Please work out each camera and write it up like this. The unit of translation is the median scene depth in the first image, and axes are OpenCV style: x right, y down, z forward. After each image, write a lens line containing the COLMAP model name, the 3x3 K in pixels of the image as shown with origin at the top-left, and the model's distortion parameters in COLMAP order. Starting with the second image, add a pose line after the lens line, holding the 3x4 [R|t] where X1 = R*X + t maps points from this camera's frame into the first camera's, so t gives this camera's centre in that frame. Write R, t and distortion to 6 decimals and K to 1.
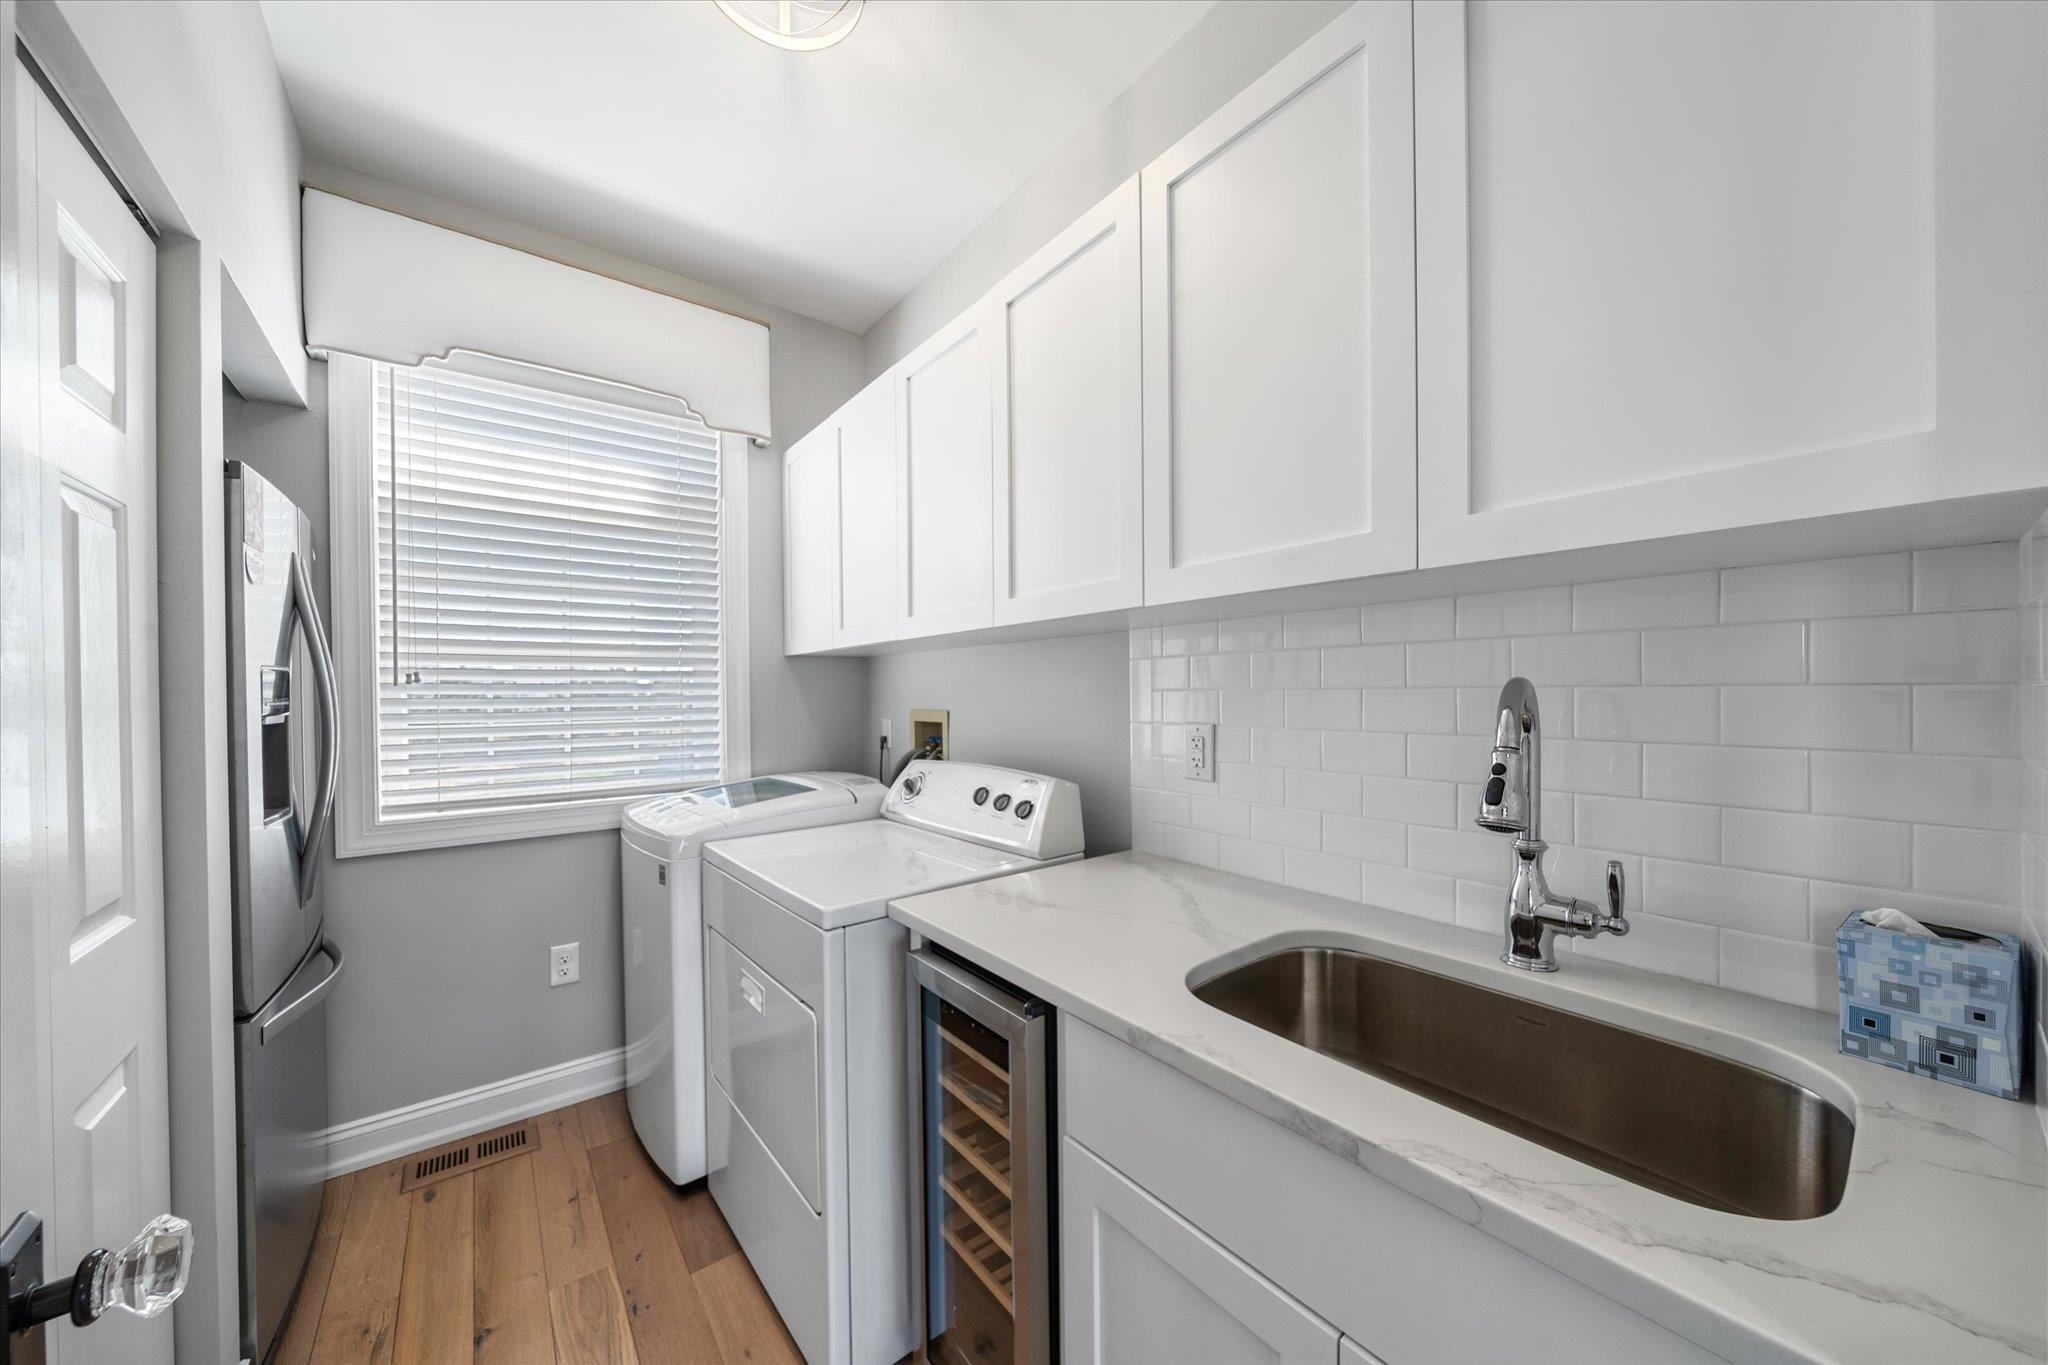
lens RADIAL K [[706.5, 0, 1031.9], [0, 706.5, 693.8], [0, 0, 1]] dist [-0.002052, -0.000290]
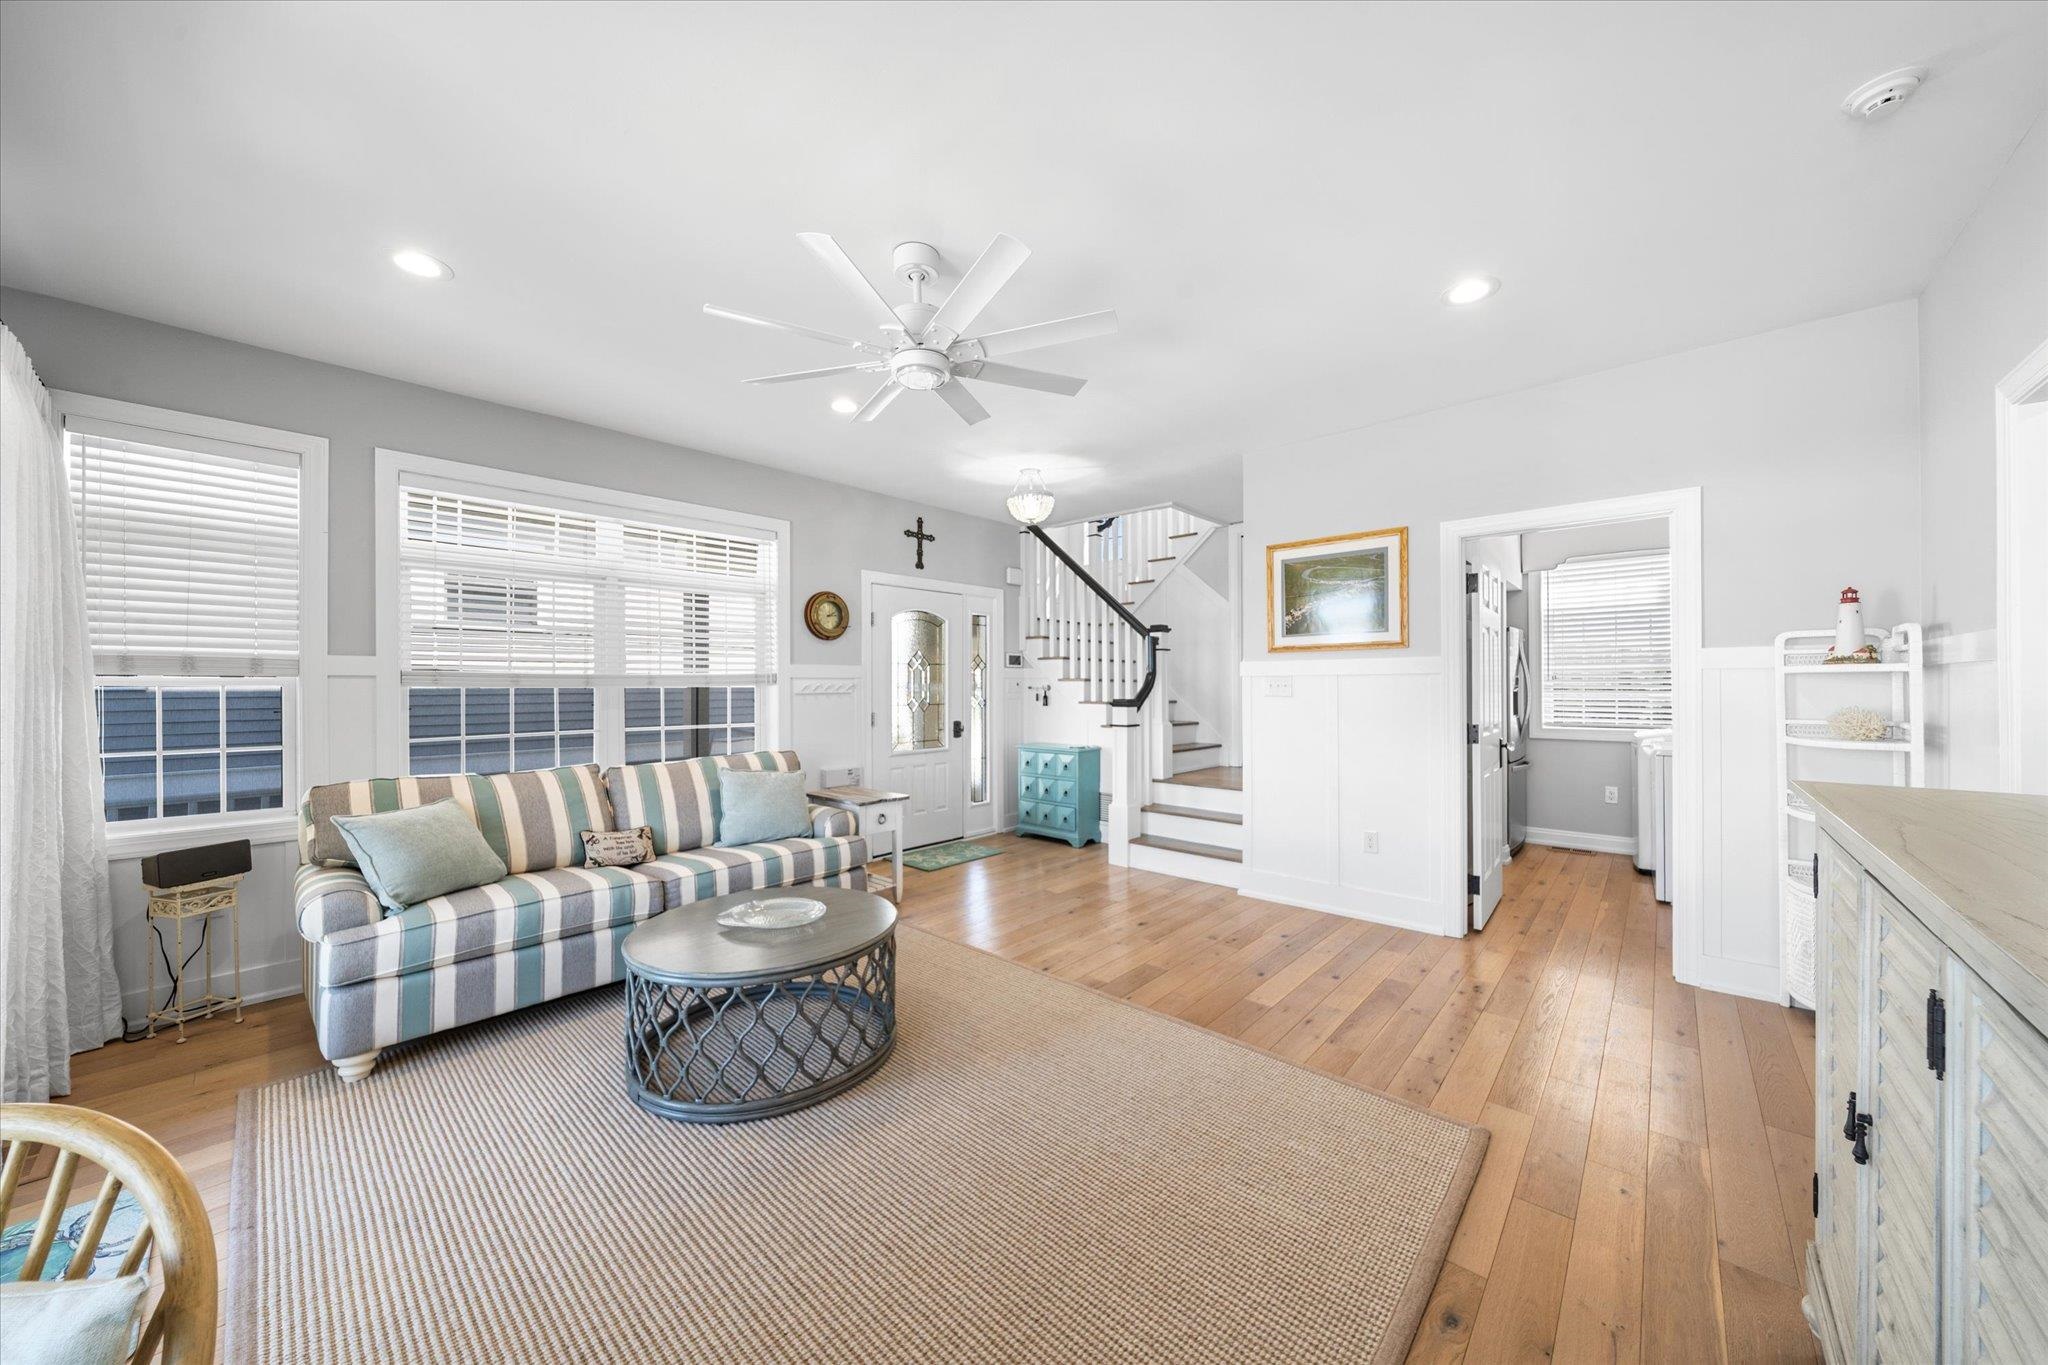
lens RADIAL K [[706.5, 0, 1021.2], [0, 706.5, 681.7], [0, 0, 1]] dist [-0.002052, -0.000290]
pose [[0.168422, 0.005107, -0.985702, 1.874697], [-0.005285, 0.999977, 0.004278, -0.009215], [0.985701, 0.004489, 0.168446, -1.910689]]
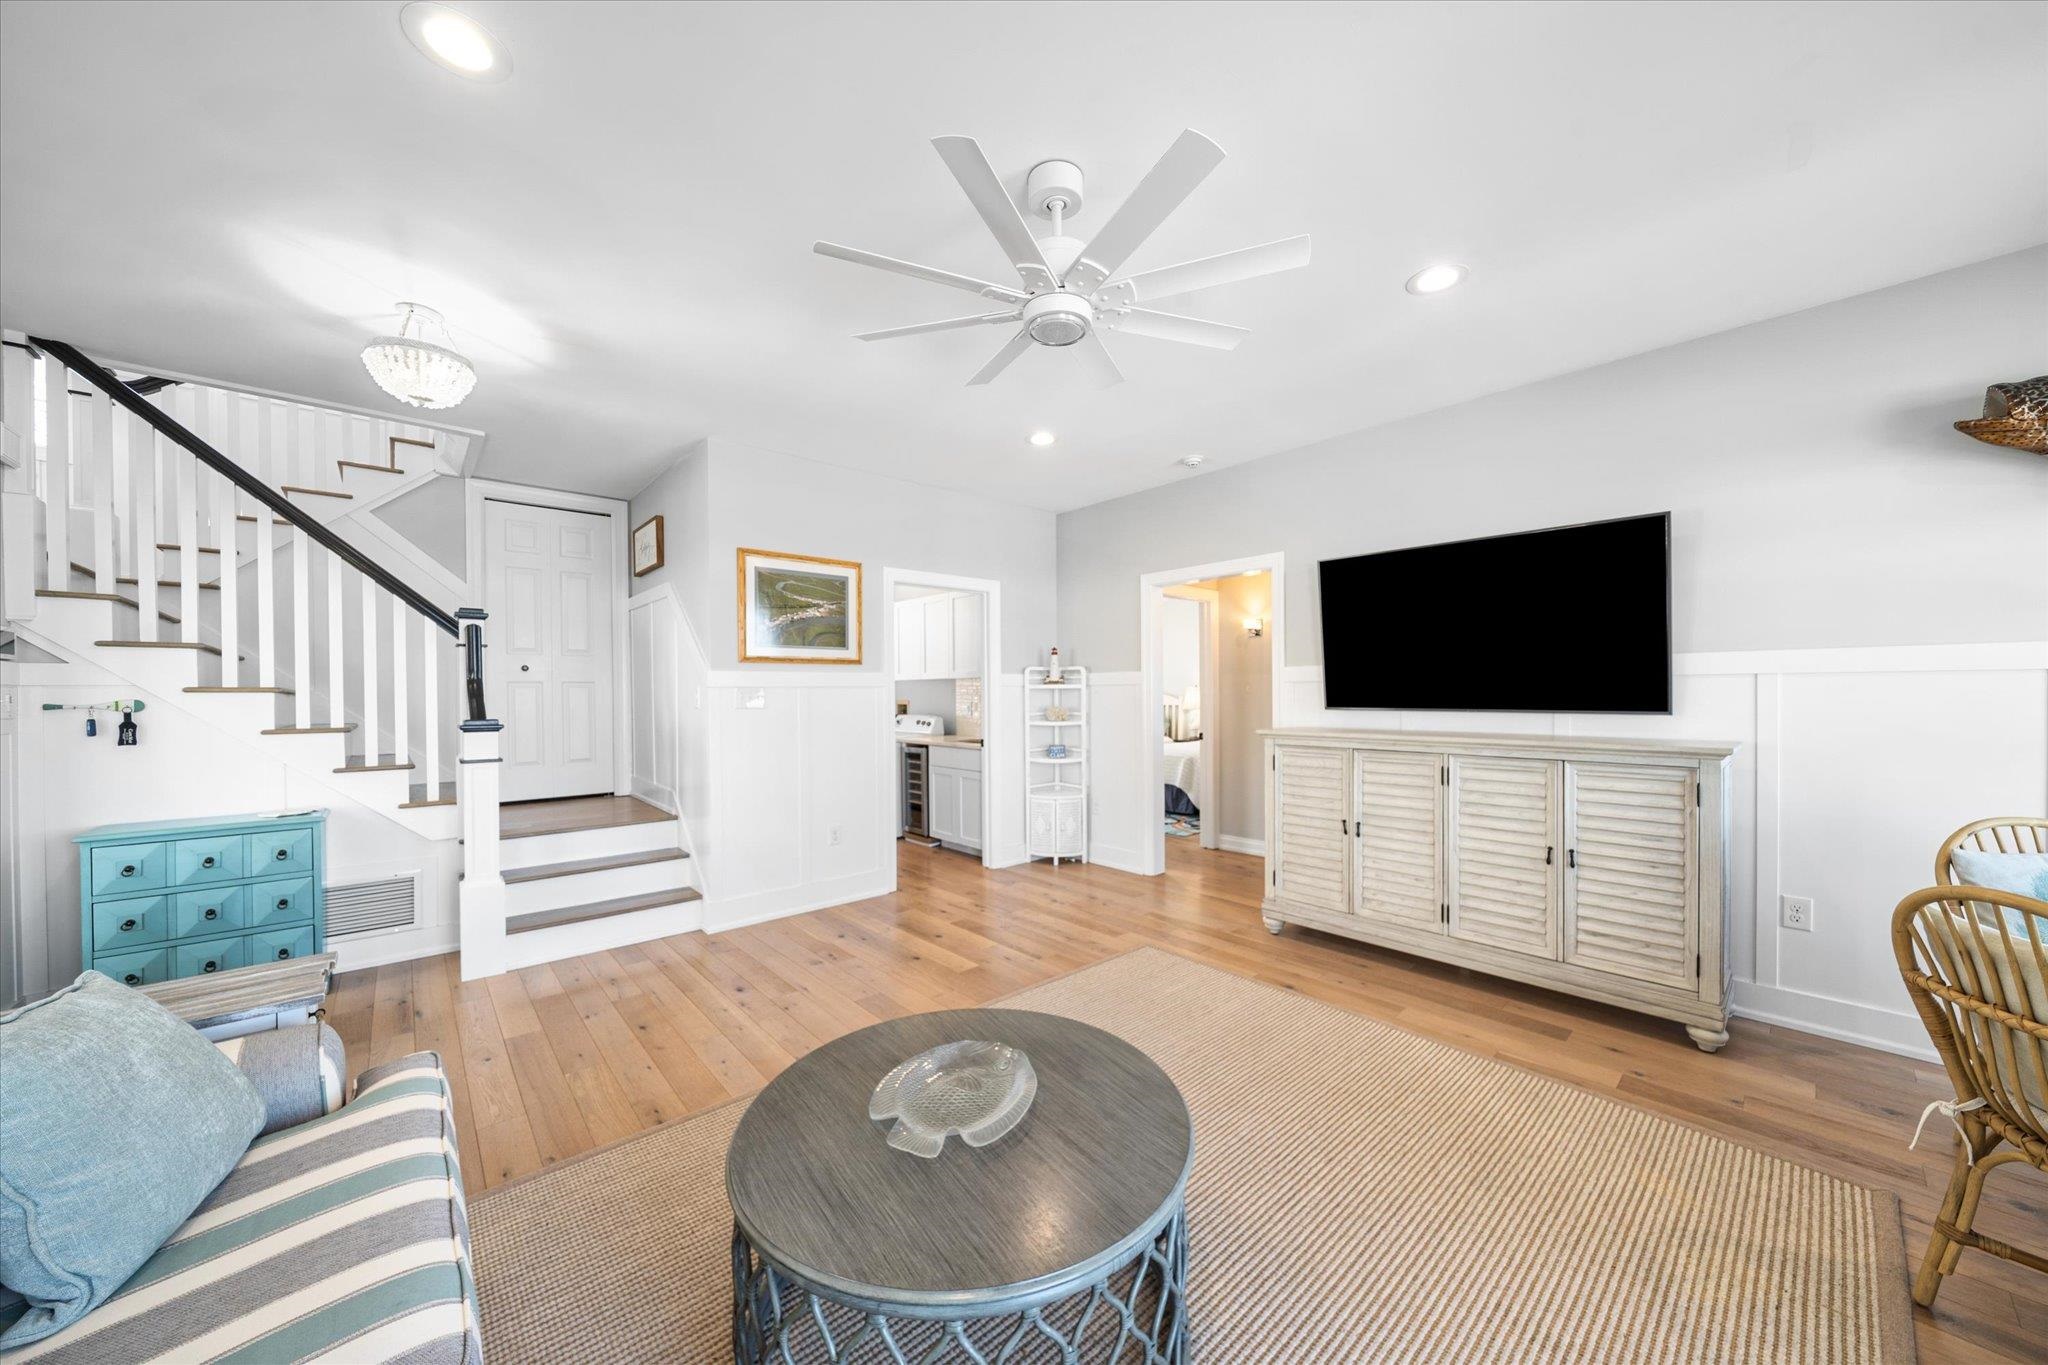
lens RADIAL K [[706.5, 0, 1031.3], [0, 706.5, 696.2], [0, 0, 1]] dist [-0.002052, -0.000290]
pose [[0.997944, 0.003832, 0.063976, 0.312588], [-0.003740, 0.999992, -0.001555, 0.007710], [-0.063982, 0.001313, 0.997950, -3.065994]]
